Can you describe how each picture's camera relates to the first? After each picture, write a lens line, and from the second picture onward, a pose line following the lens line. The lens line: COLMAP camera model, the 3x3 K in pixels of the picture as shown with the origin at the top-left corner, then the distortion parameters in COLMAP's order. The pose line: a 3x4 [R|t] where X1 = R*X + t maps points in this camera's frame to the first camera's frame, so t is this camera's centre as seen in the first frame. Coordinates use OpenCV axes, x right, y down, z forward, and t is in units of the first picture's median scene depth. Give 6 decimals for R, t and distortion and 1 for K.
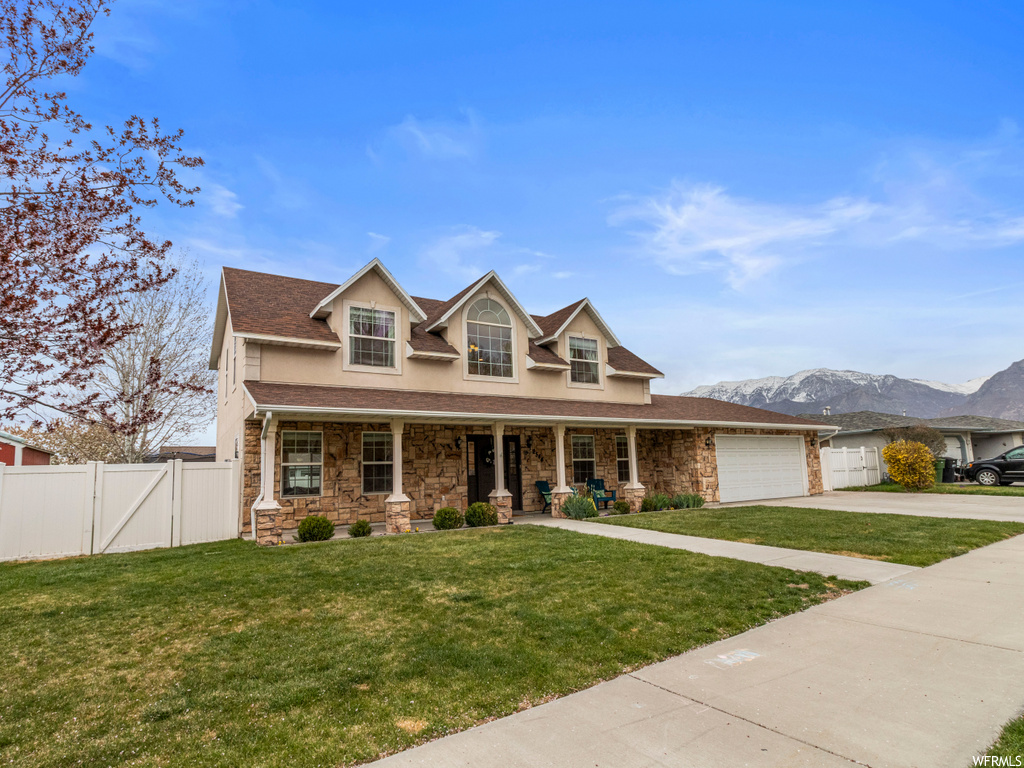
lens RADIAL K [[546.1, 0, 510.0], [0, 546.1, 385.5], [0, 0, 1]] dist [0.002868, 0.002235]
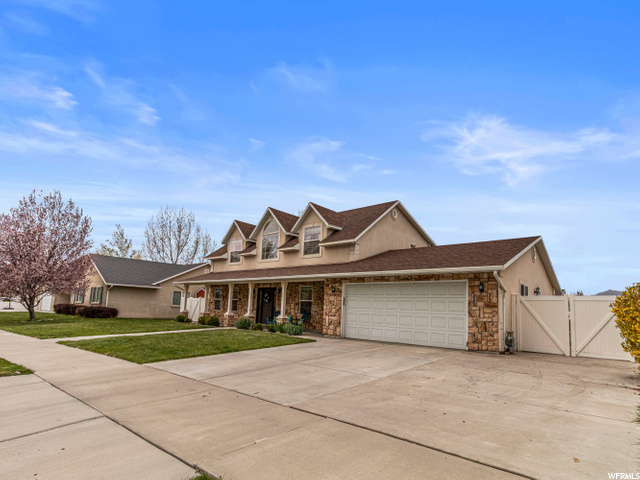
lens RADIAL K [[341.3, 0, 321.3], [0, 341.3, 240.7], [0, 0, 1]] dist [0.002868, 0.002235]
pose [[0.298473, -0.142315, -0.943748, 1.156346], [0.114003, 0.987057, -0.112791, 0.076887], [0.947585, -0.073925, 0.310834, 0.725934]]
